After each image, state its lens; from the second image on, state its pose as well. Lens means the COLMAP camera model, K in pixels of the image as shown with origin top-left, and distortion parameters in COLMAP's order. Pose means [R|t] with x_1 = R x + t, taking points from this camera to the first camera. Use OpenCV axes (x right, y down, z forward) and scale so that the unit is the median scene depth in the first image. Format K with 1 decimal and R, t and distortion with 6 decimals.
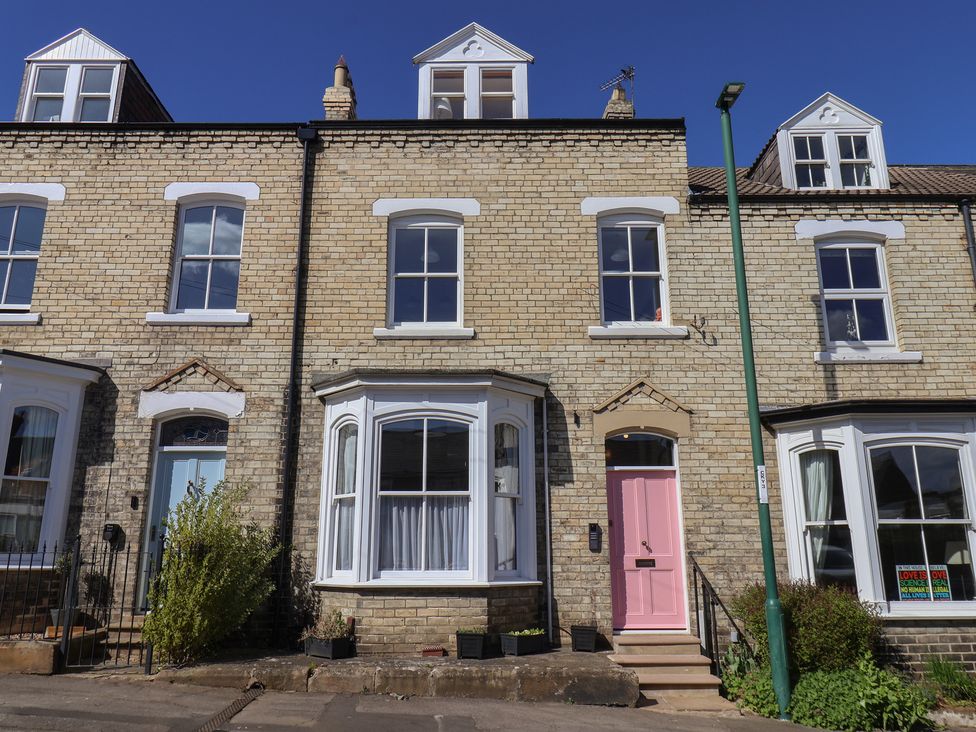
lens RADIAL K [[687.1, 0, 490.5], [0, 687.1, 374.9], [0, 0, 1]] dist [0.006277, -0.007383]
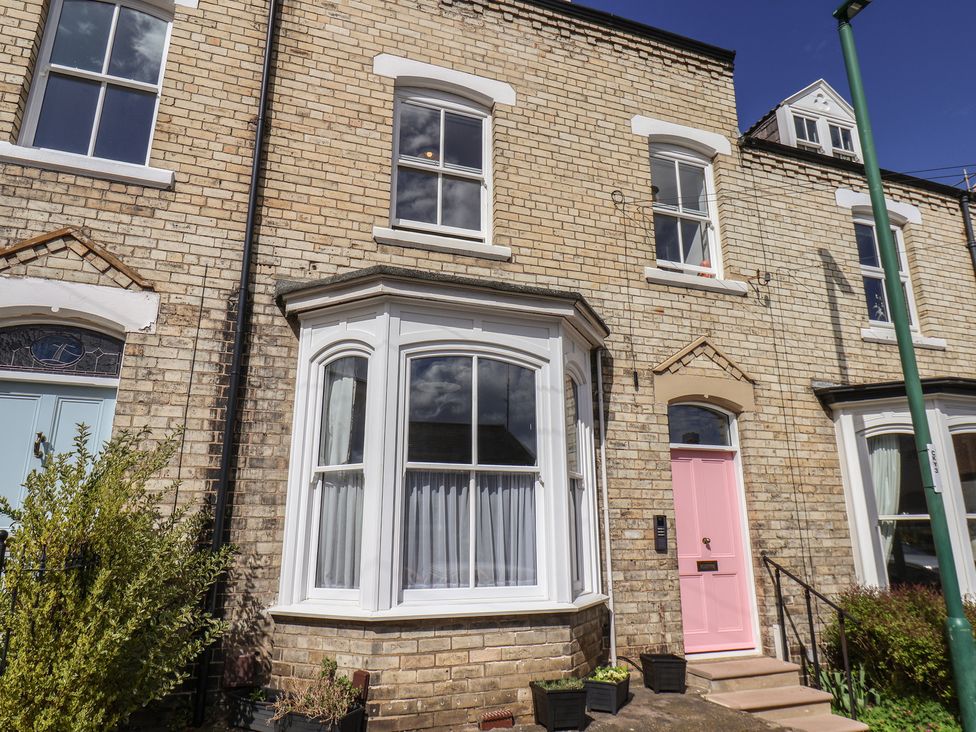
lens RADIAL K [[601.5, 0, 490.8], [0, 601.5, 371.2], [0, 0, 1]] dist [0.002691, -0.004407]
pose [[0.947299, 0.083598, 0.309251, -0.243873], [-0.079068, 0.996499, -0.027176, 0.087471], [-0.310440, 0.001292, 0.950592, 0.413166]]
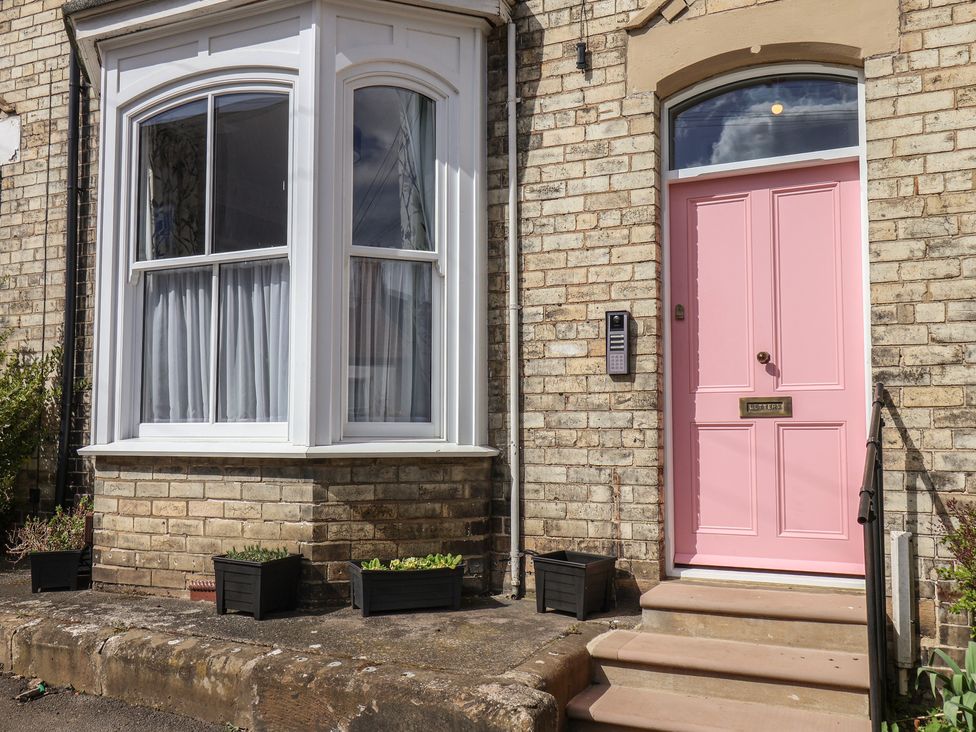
lens RADIAL K [[863.7, 0, 508.4], [0, 863.7, 373.9], [0, 0, 1]] dist [0.015991, -0.004876]
pose [[0.909234, -0.026257, -0.415456, 0.293522], [0.103405, 0.980975, 0.164306, 0.159174], [0.403237, -0.192353, 0.894651, 0.506663]]
